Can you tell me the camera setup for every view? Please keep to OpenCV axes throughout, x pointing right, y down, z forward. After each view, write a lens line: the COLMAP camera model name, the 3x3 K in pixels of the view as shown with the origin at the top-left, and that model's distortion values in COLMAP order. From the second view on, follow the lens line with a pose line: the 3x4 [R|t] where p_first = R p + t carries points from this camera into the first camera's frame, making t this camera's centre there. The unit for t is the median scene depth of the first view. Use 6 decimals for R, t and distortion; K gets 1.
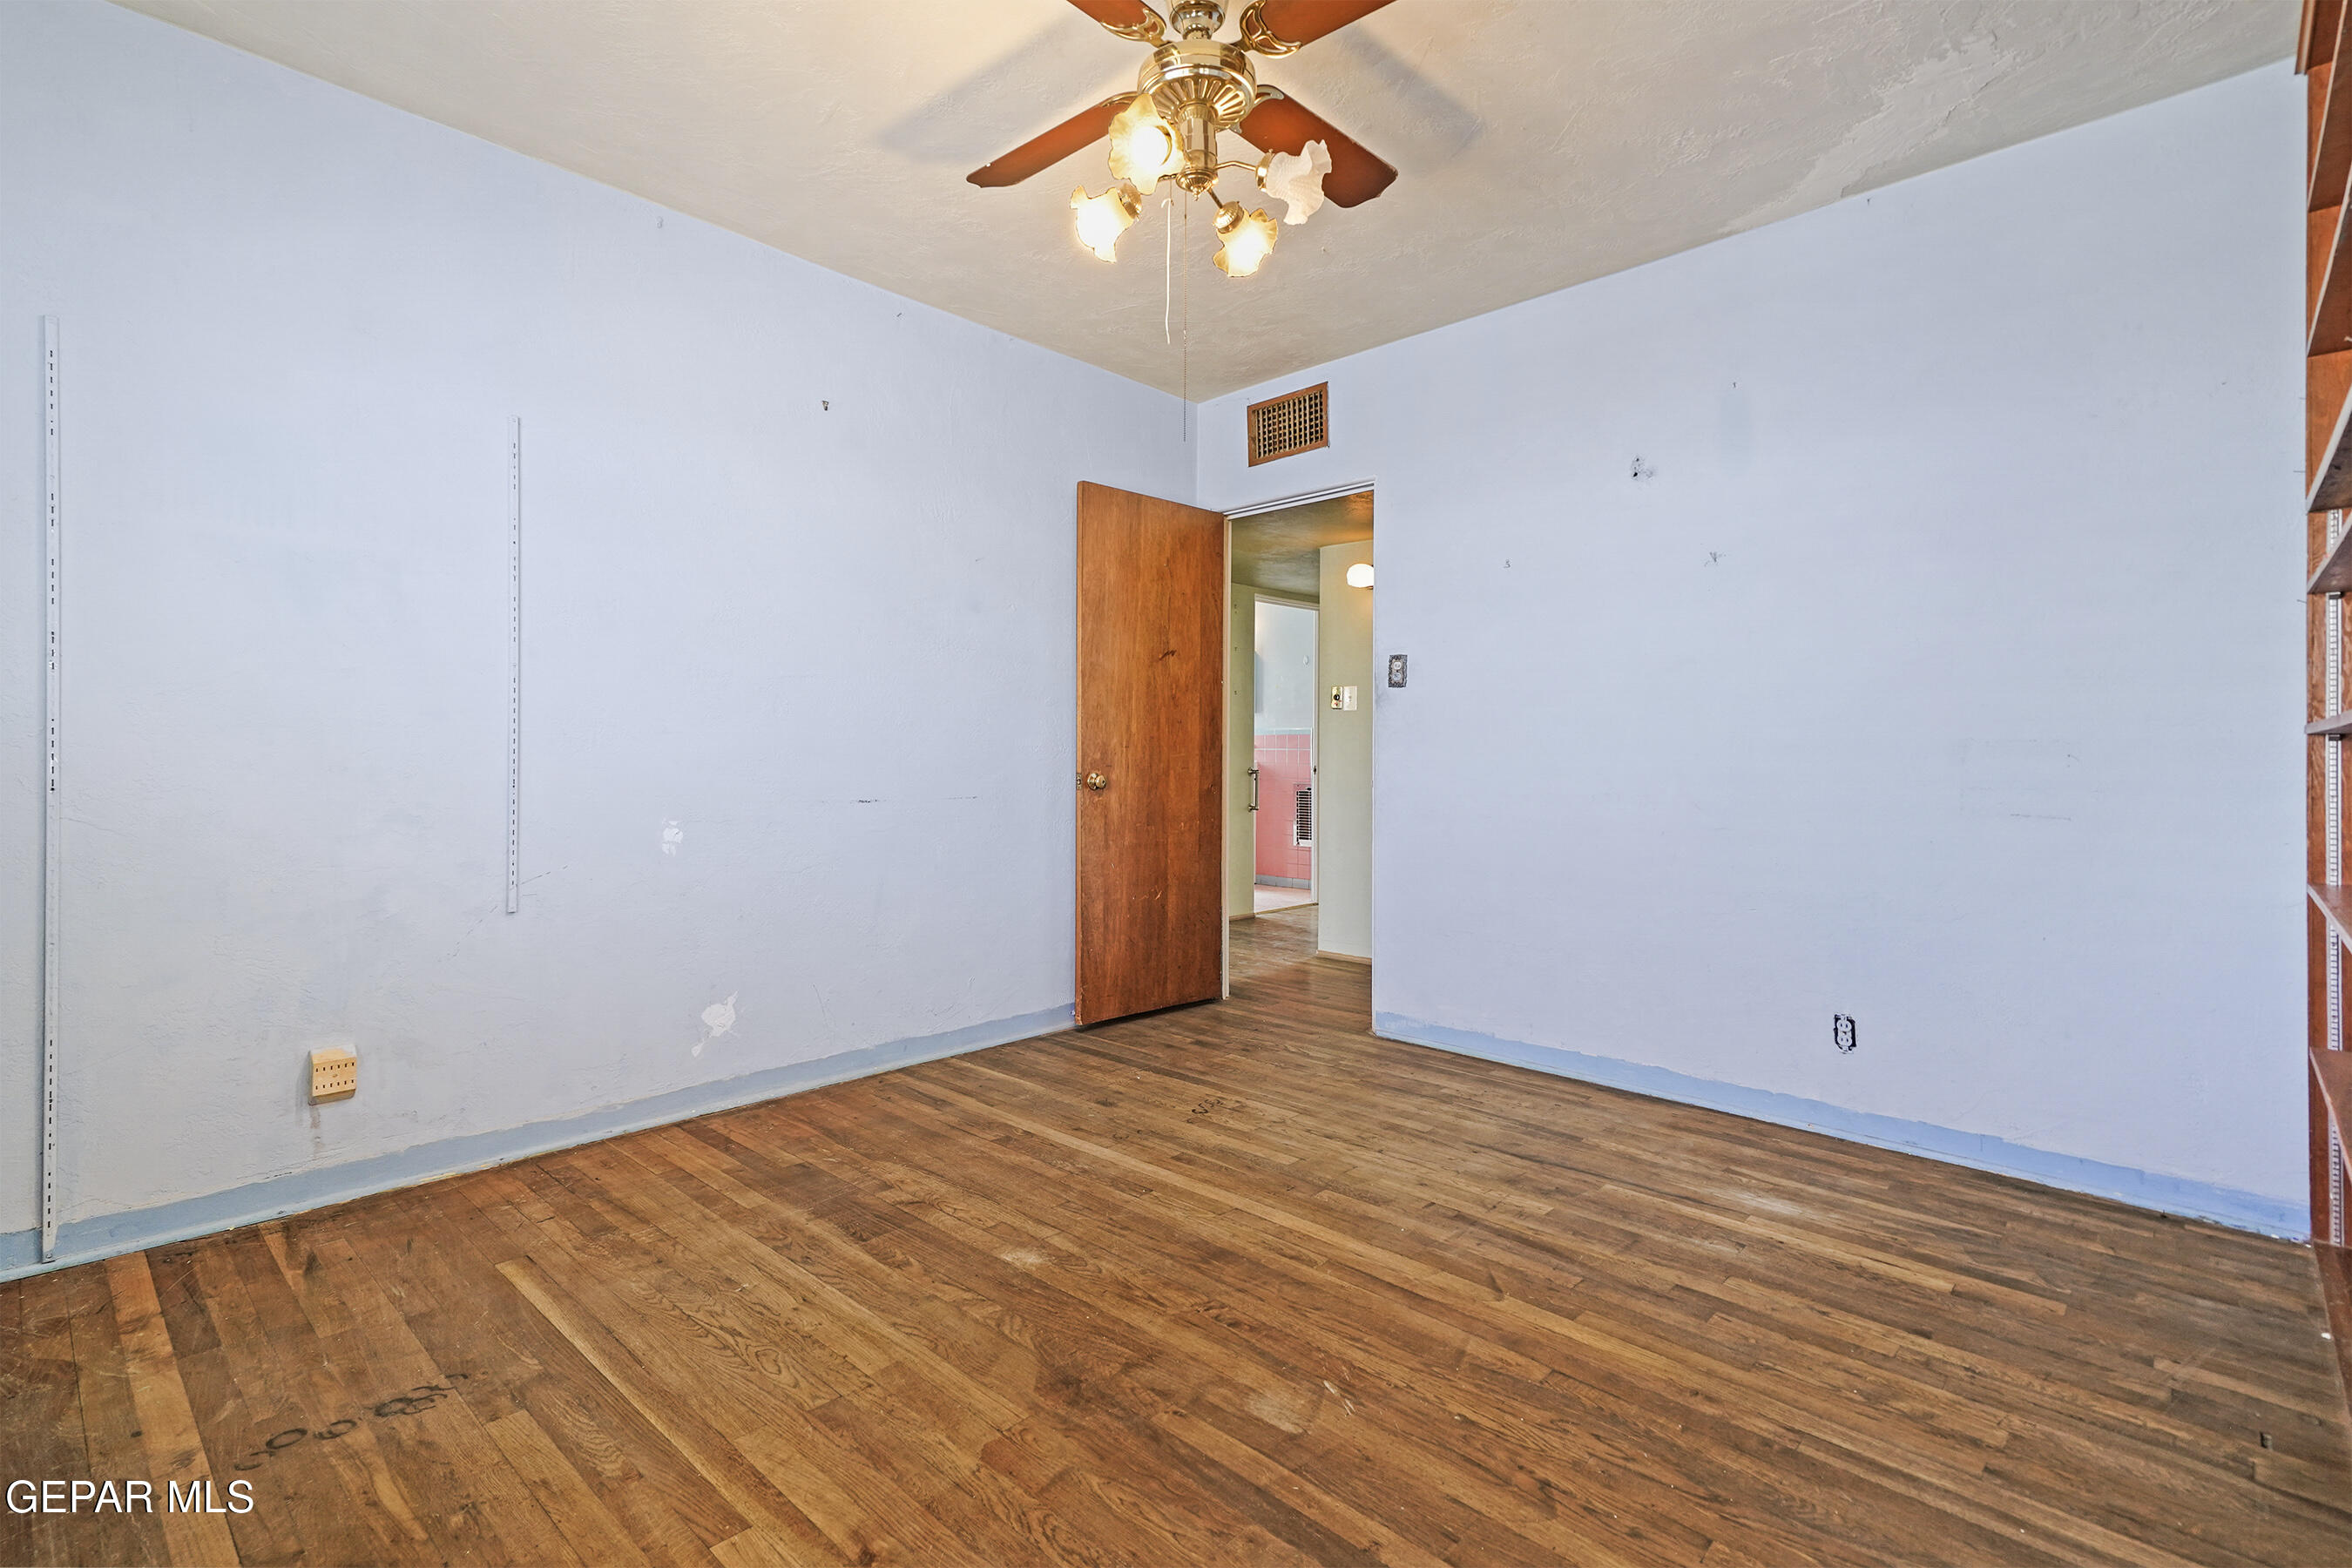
lens RADIAL K [[1097.5, 0, 1161.6], [0, 1097.5, 771.9], [0, 0, 1]] dist [-0.001234, 0.001846]
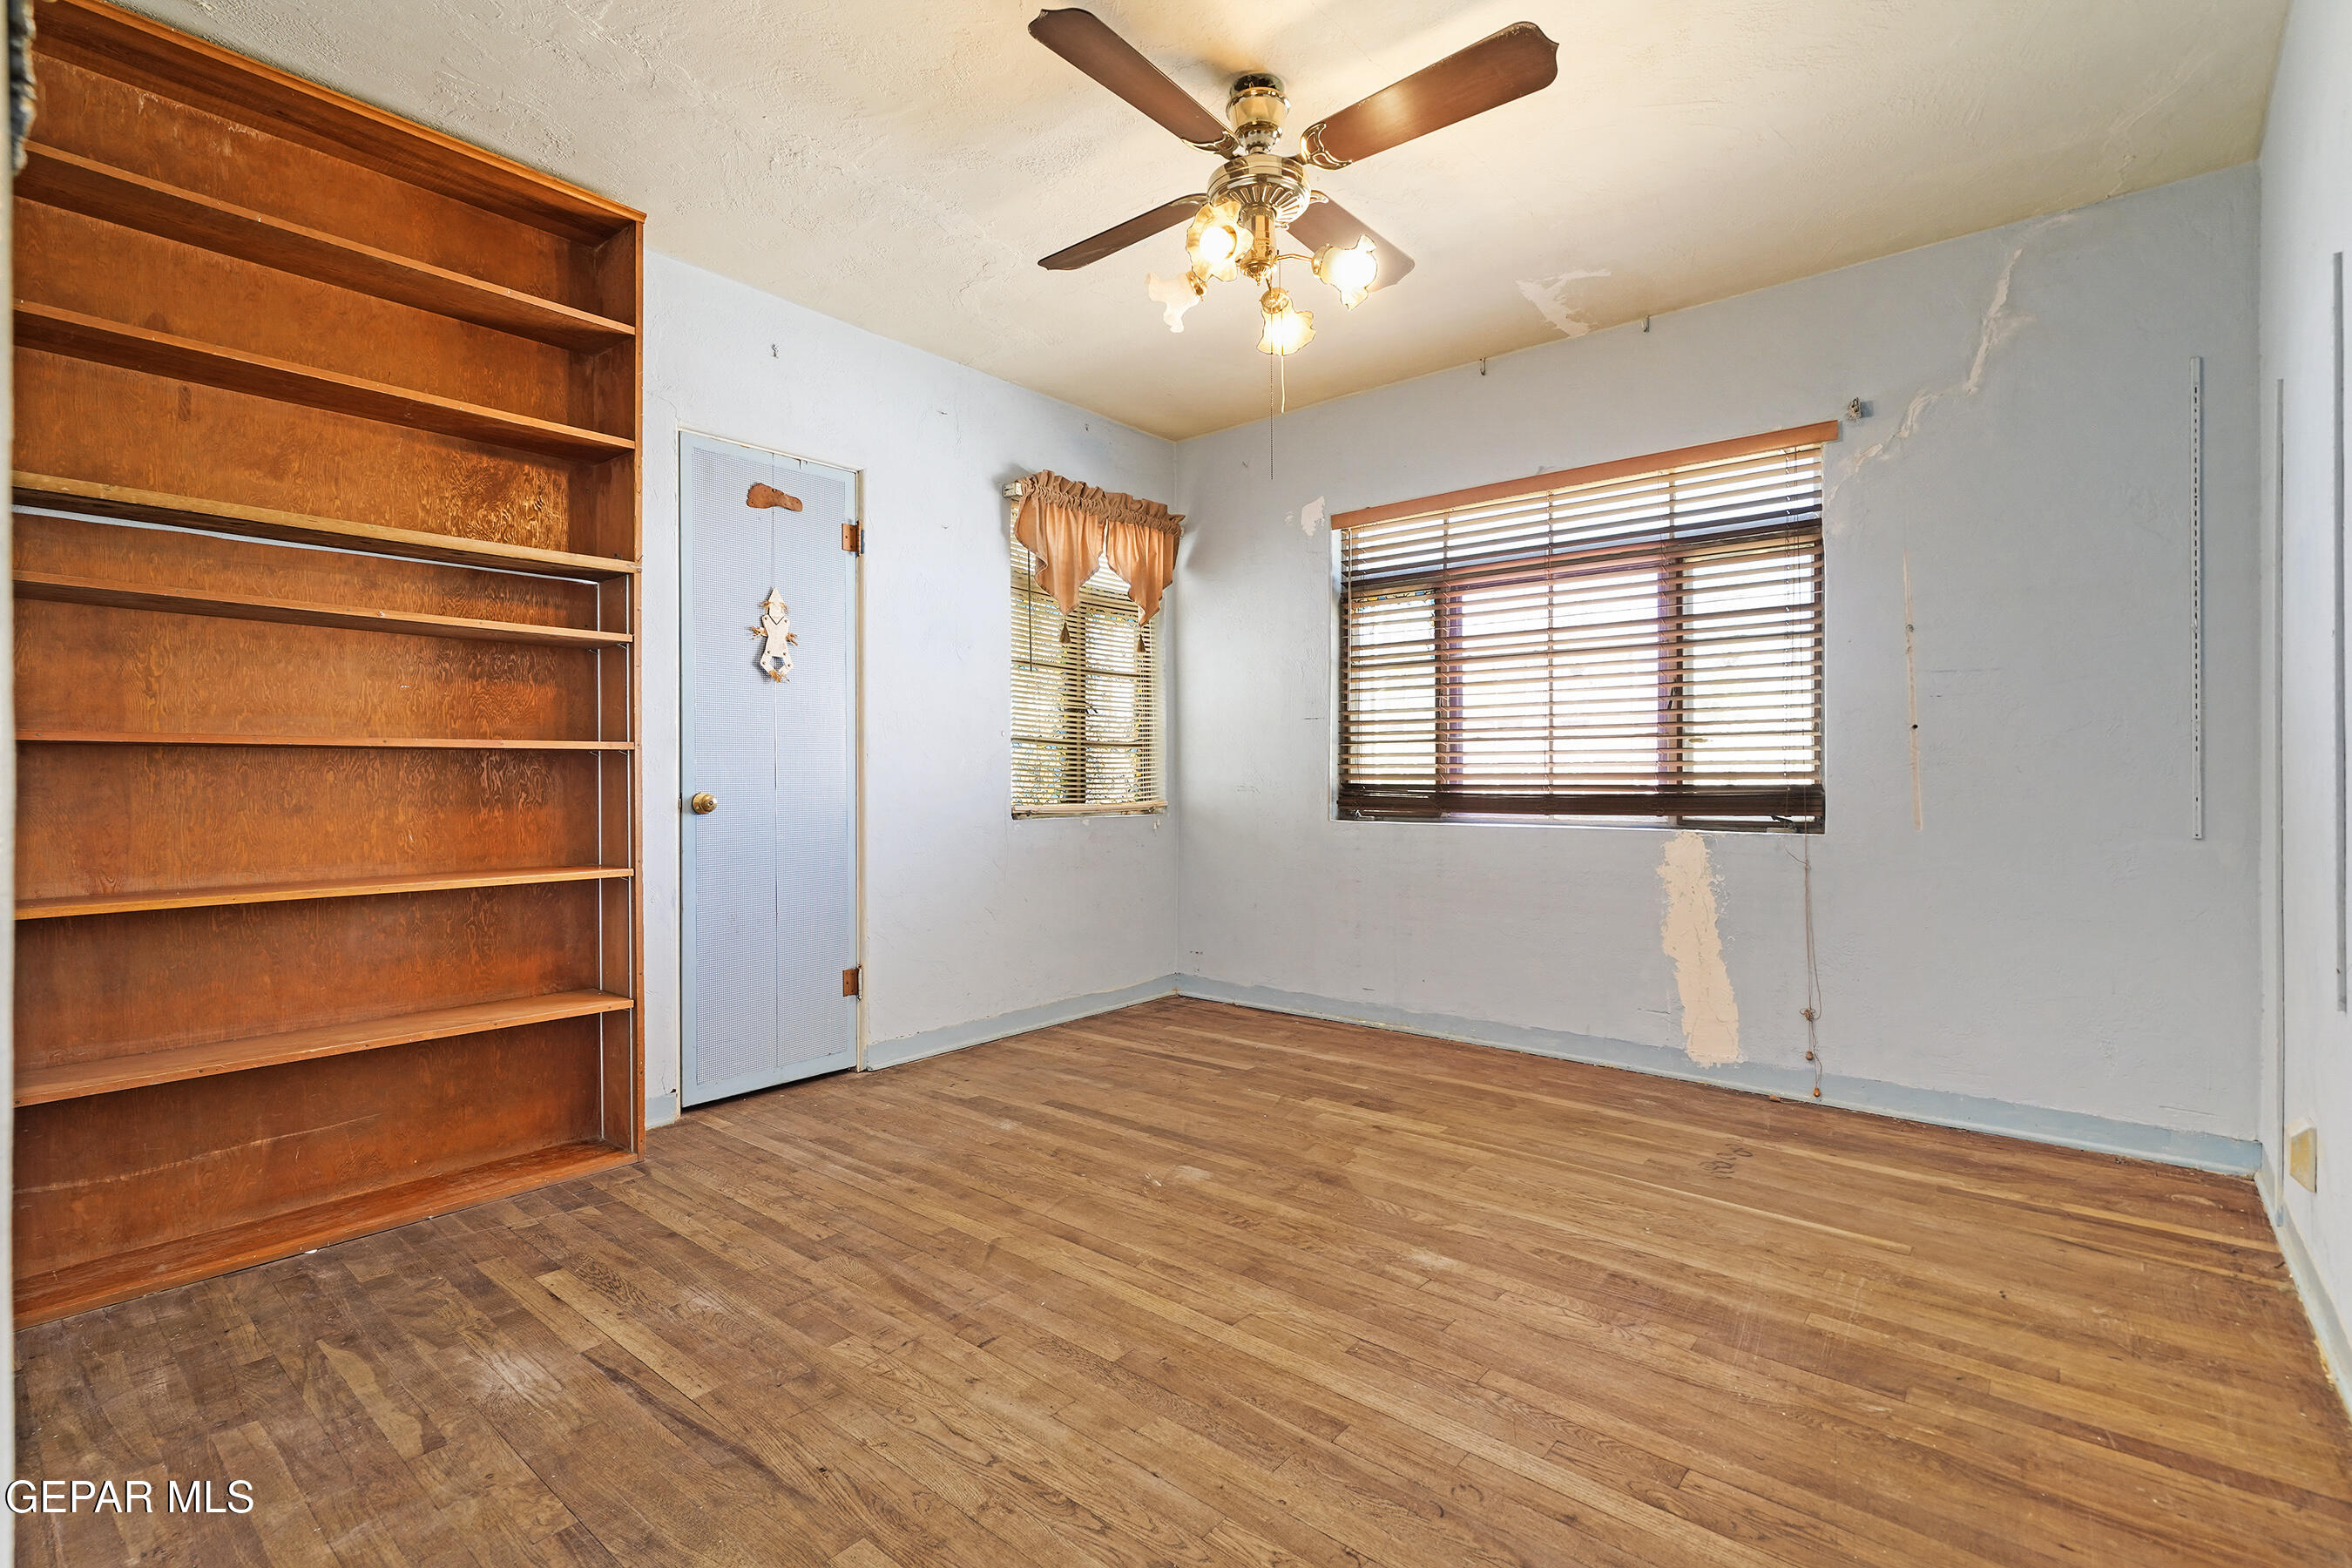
lens RADIAL K [[1097.5, 0, 1161.6], [0, 1097.5, 771.9], [0, 0, 1]] dist [-0.001234, 0.001846]
pose [[-0.998713, -0.004067, -0.050563, 0.182261], [-0.004728, 0.999905, 0.012962, -0.026530], [0.050506, 0.013184, -0.998637, 2.016195]]
